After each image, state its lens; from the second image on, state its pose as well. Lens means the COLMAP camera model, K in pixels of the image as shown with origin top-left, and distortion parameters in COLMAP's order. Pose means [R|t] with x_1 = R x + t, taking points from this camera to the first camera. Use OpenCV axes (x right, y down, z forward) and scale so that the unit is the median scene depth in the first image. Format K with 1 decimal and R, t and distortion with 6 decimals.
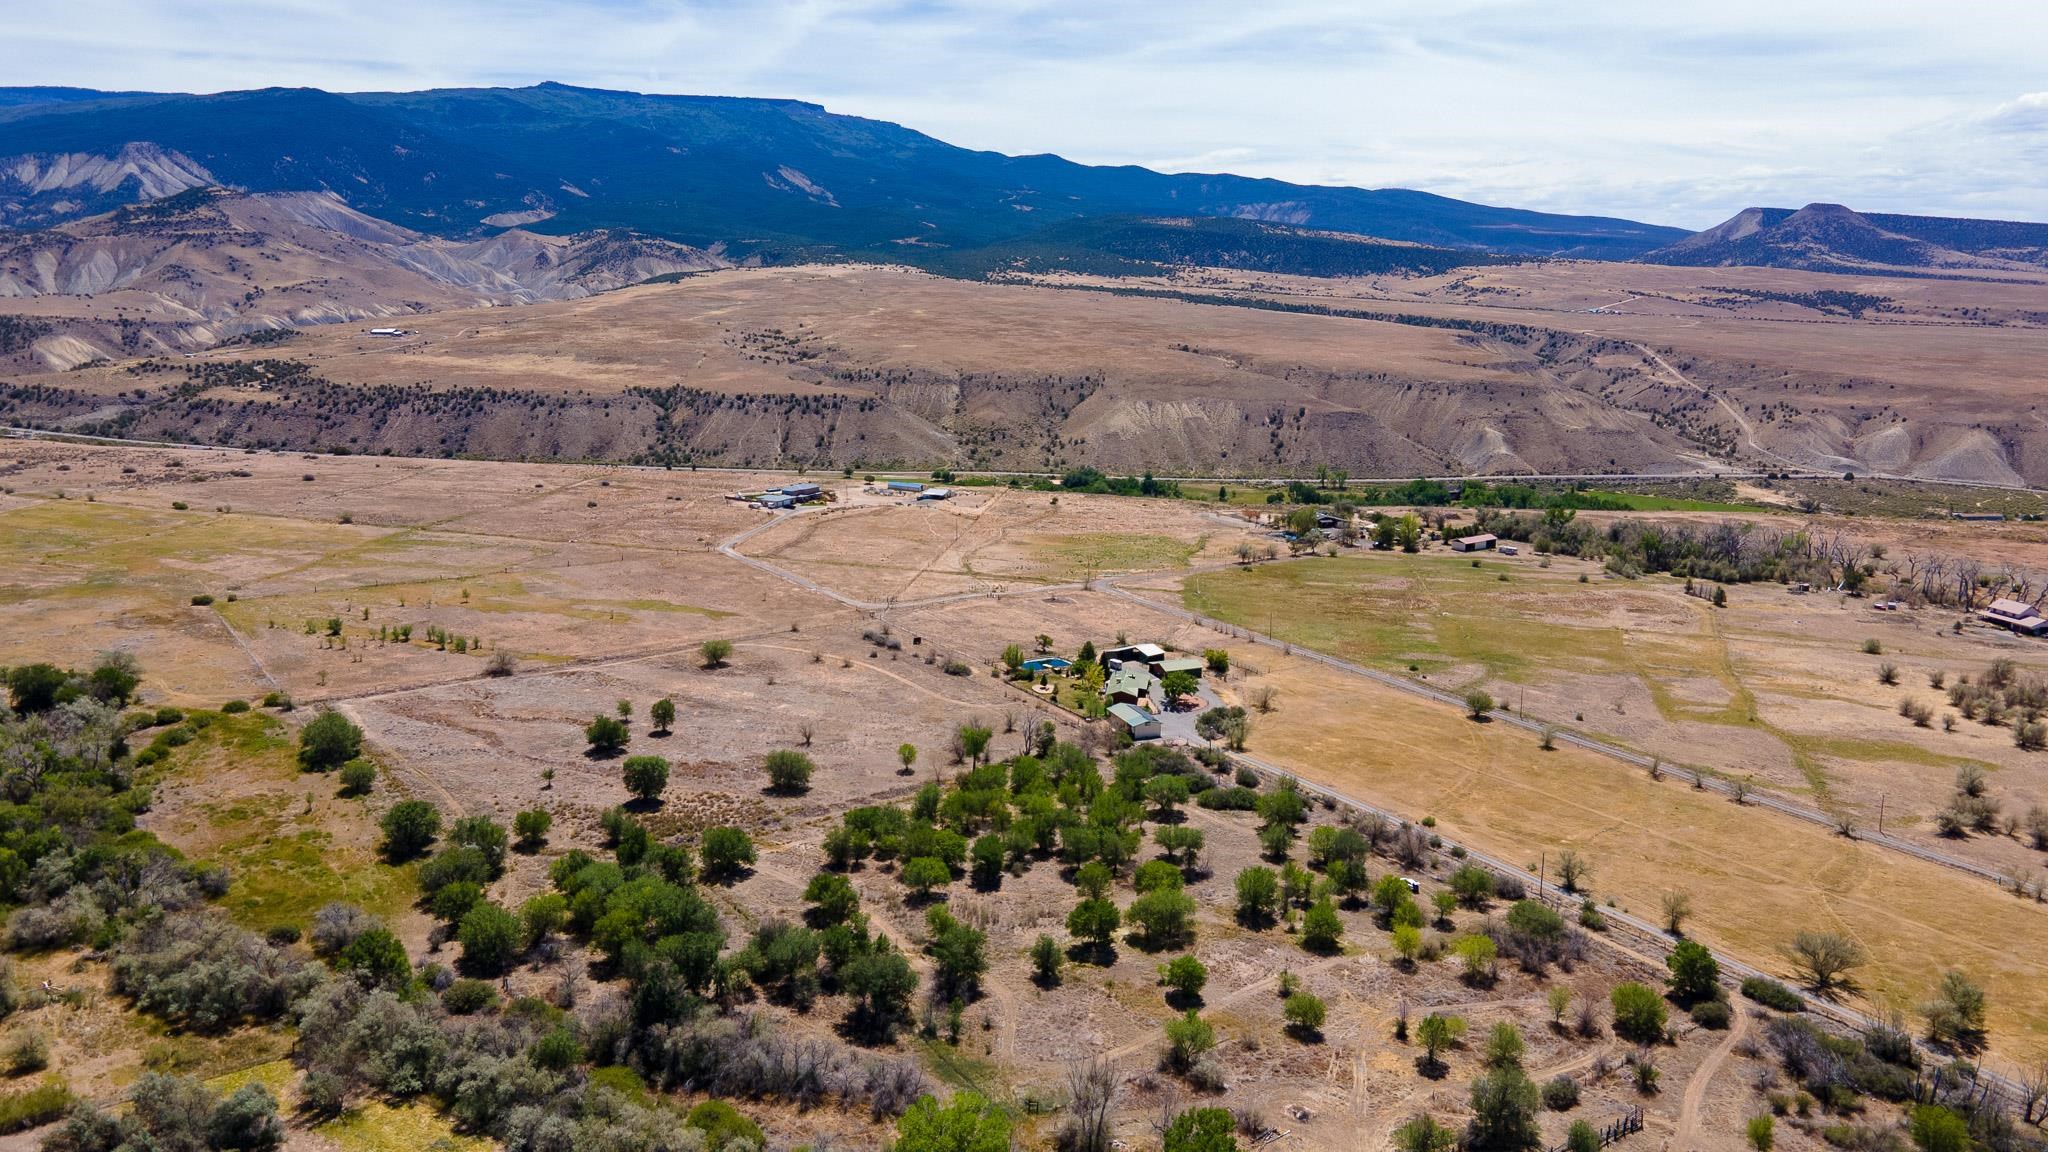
lens RADIAL K [[1496.5, 0, 1020.8], [0, 1496.5, 569.4], [0, 0, 1]] dist [0.020340, 0.046668]
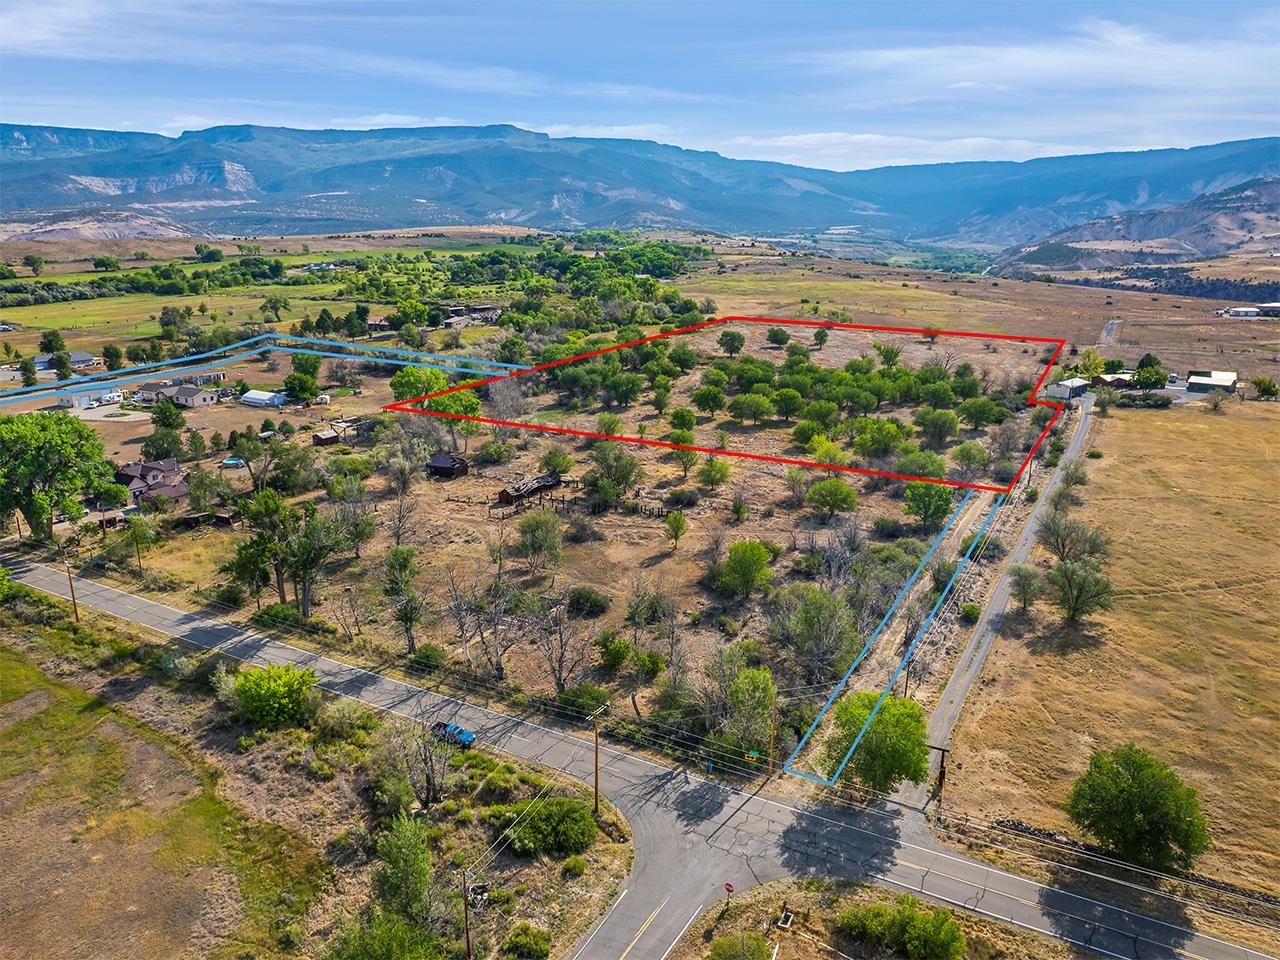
lens RADIAL K [[929.6, 0, 633.6], [0, 929.6, 482.6], [0, 0, 1]] dist [-0.069570, 0.052237]
pose [[0.417562, 0.226215, -0.880039, 0.175787], [-0.183925, 0.969508, 0.161944, 0.034411], [0.889839, 0.094239, 0.446437, 0.098078]]
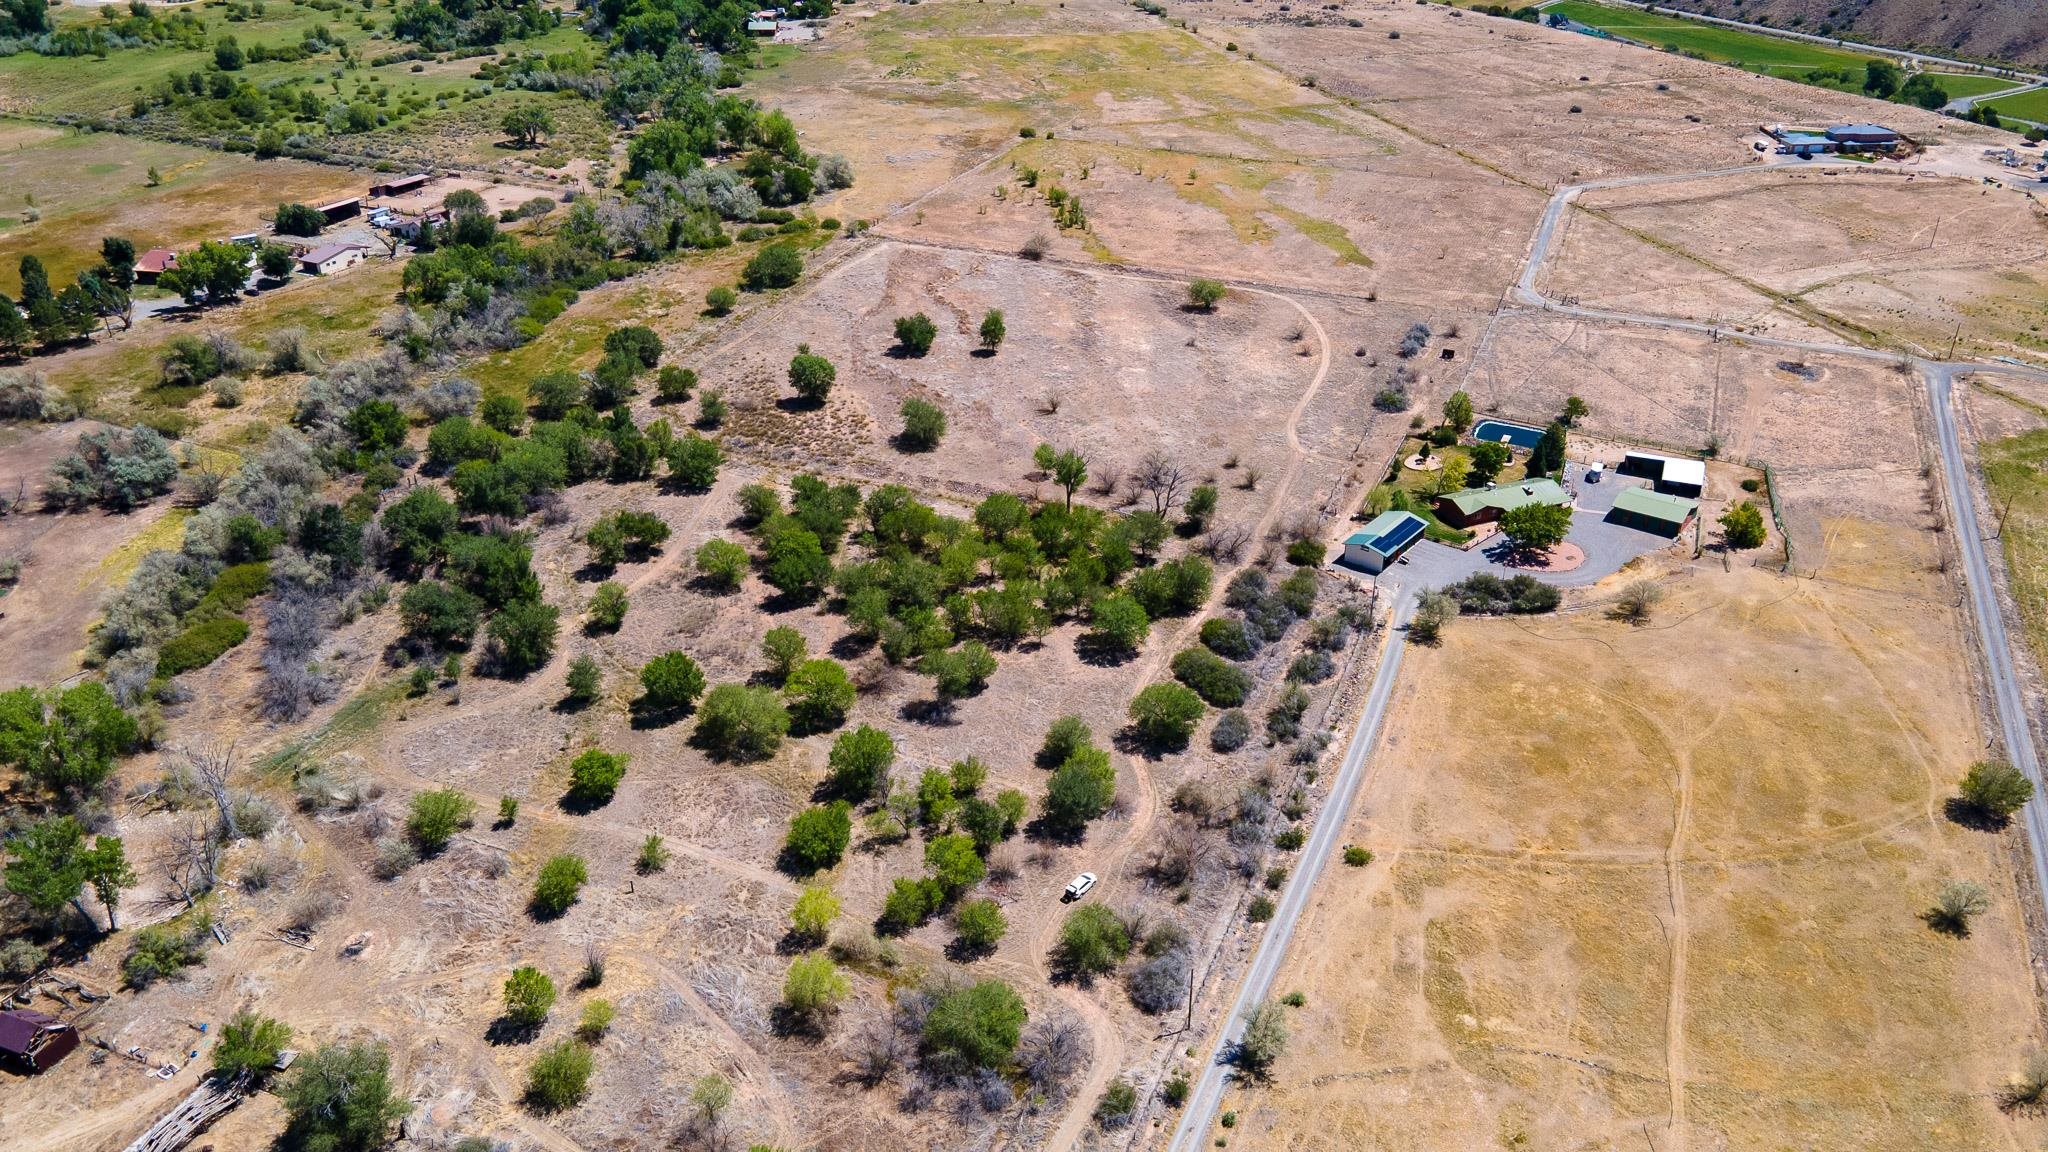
lens RADIAL K [[1496.5, 0, 1021.2], [0, 1496.5, 565.7], [0, 0, 1]] dist [0.020340, 0.046668]
pose [[0.507380, 0.396410, -0.765131, 0.147588], [-0.171496, 0.916598, 0.361160, -0.030046], [0.844485, -0.052028, 0.533046, 0.142253]]
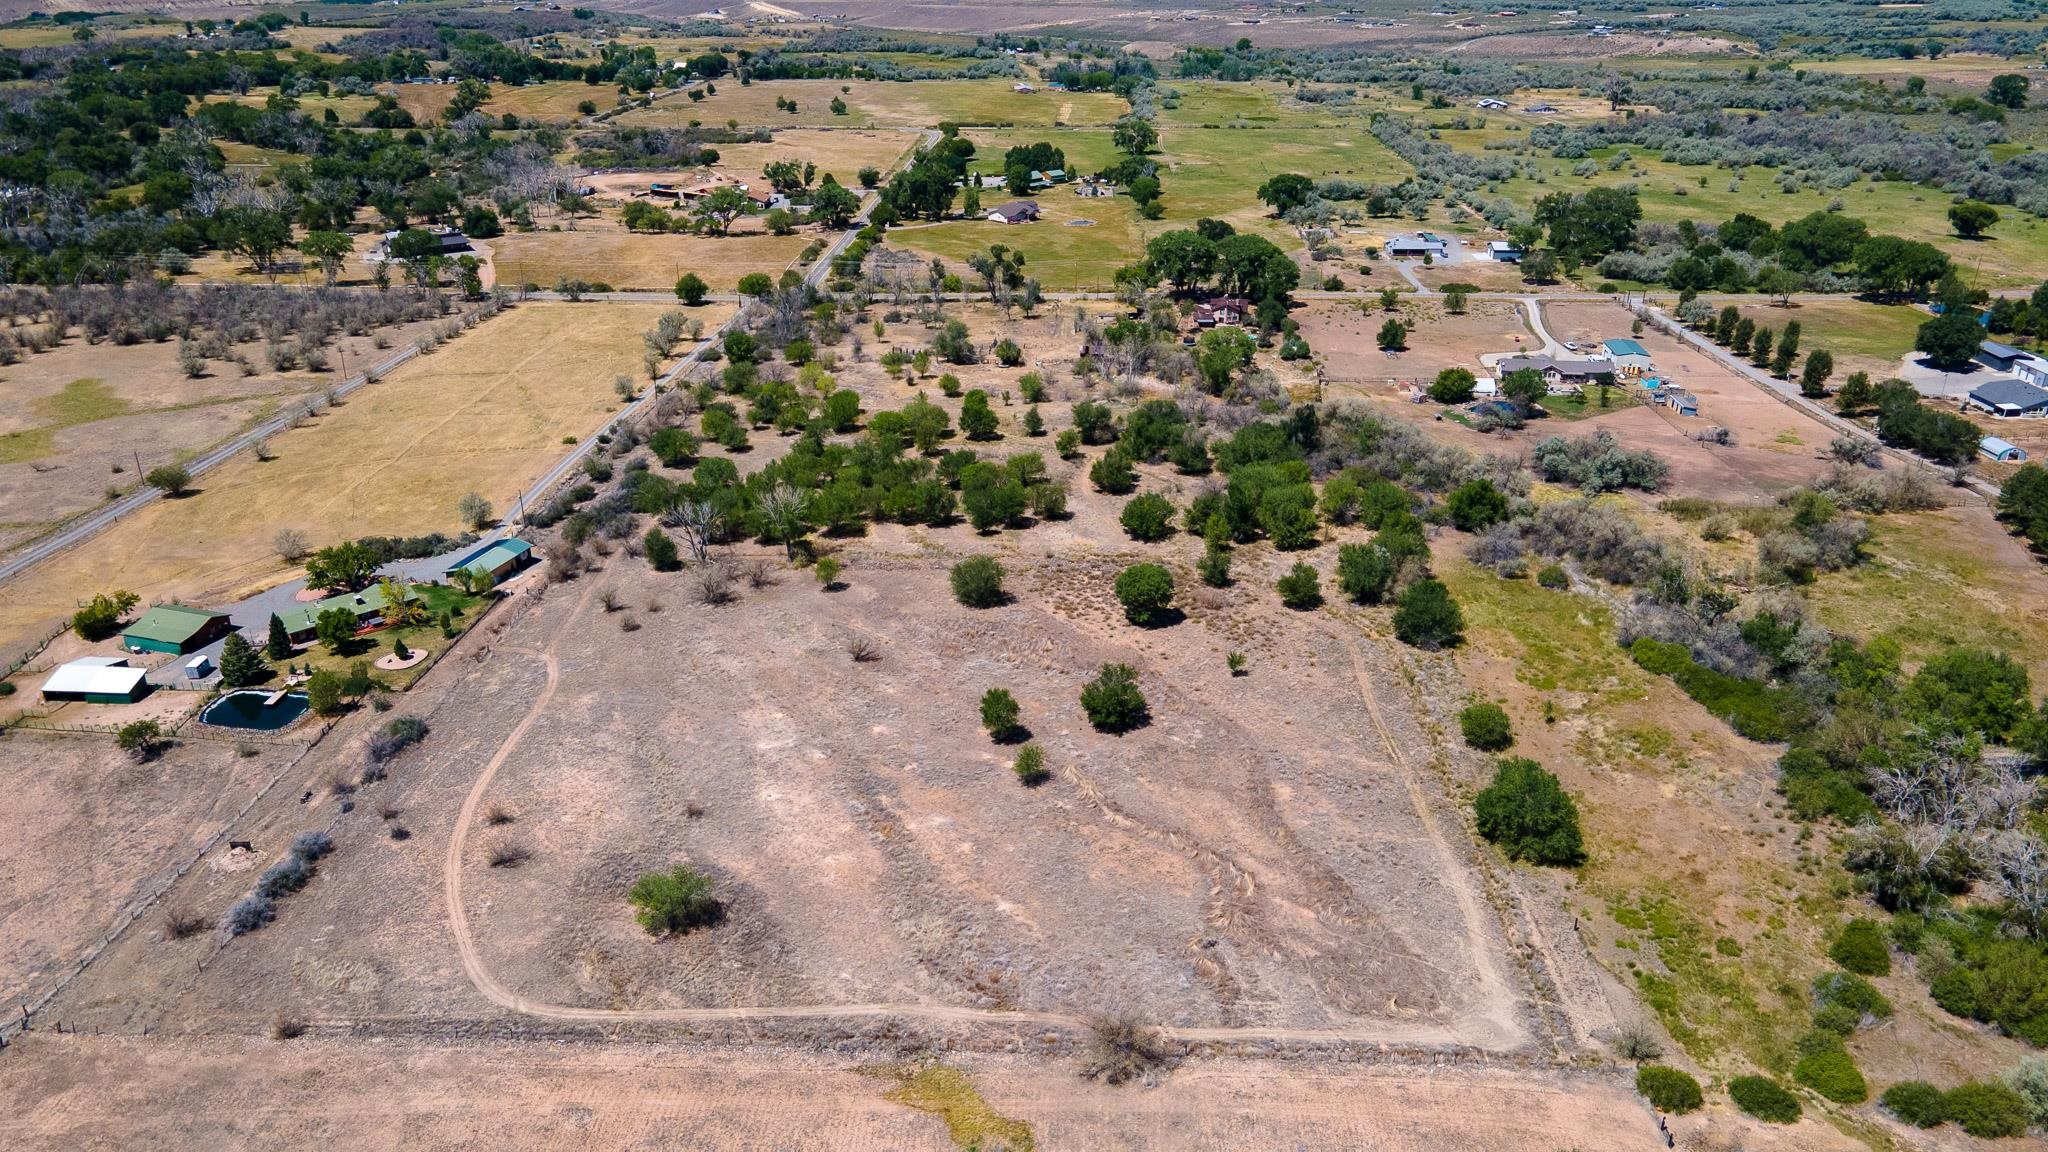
lens RADIAL K [[1496.5, 0, 1015.9], [0, 1496.5, 572.7], [0, 0, 1]] dist [0.020340, 0.046668]
pose [[-0.767470, -0.267371, 0.582668, -0.159411], [0.124818, 0.829167, 0.544888, -0.076652], [-0.628816, 0.490913, -0.602988, 0.367566]]
